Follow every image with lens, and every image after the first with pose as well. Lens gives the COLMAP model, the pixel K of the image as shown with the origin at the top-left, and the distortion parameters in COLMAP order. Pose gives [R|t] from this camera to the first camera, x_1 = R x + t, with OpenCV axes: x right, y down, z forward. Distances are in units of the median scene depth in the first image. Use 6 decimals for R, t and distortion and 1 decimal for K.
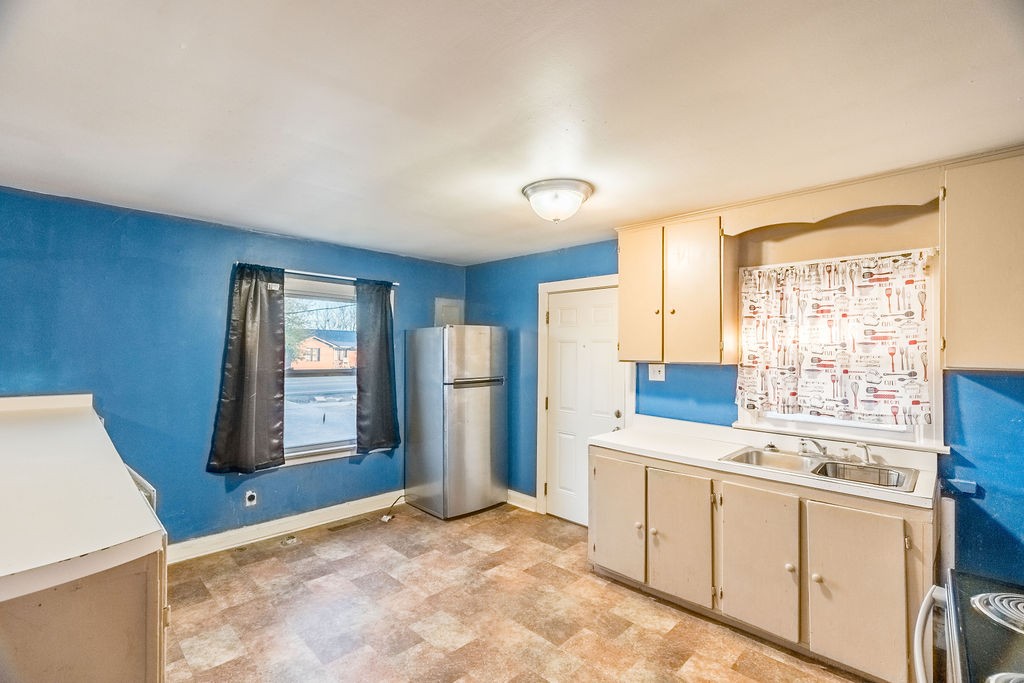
lens RADIAL K [[464.5, 0, 512.0], [0, 464.5, 341.5], [0, 0, 1]] dist [0.001425, 0.000086]
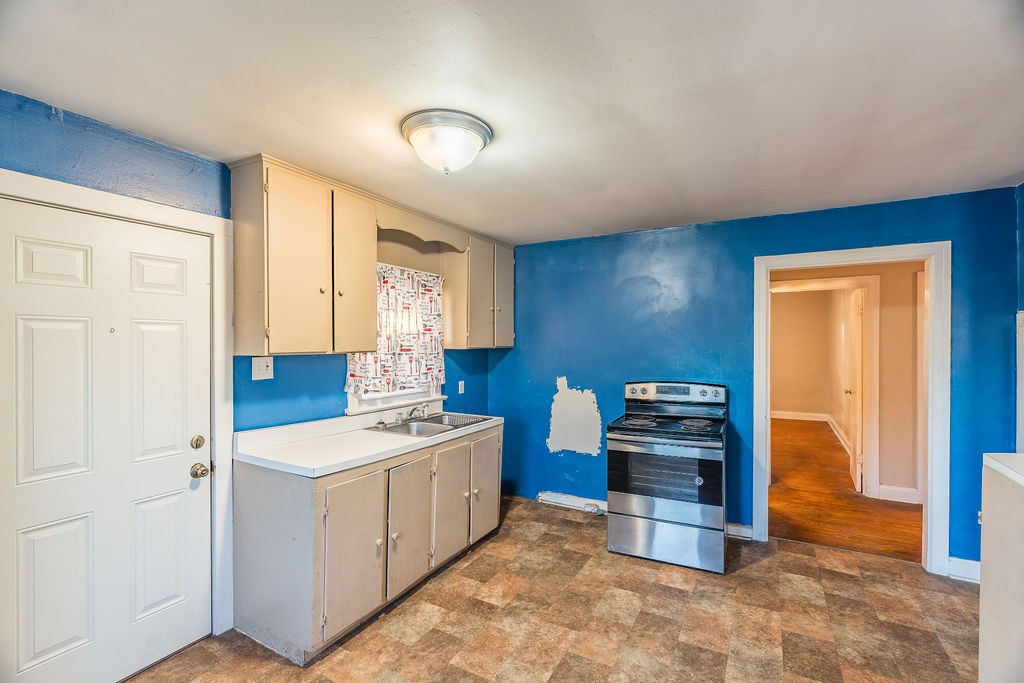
lens RADIAL K [[464.5, 0, 512.0], [0, 464.5, 341.5], [0, 0, 1]] dist [0.001425, 0.000086]
pose [[-0.265599, -0.011228, 0.964018, -0.613369], [-0.022208, 0.999738, 0.005525, 0.013650], [-0.963828, -0.019942, -0.265779, 0.992897]]
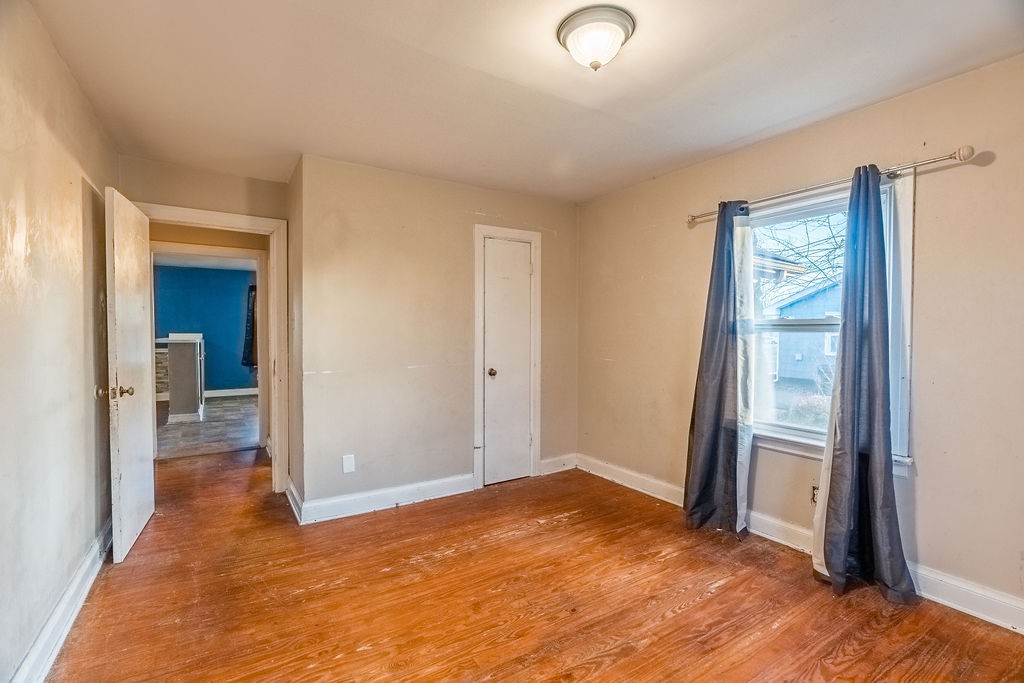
lens RADIAL K [[464.5, 0, 512.0], [0, 464.5, 341.5], [0, 0, 1]] dist [0.001425, 0.000086]
pose [[0.973714, -0.002221, -0.227764, 1.618581], [0.010978, 0.999248, 0.037186, 0.071309], [0.227510, -0.038709, 0.973006, -1.372909]]
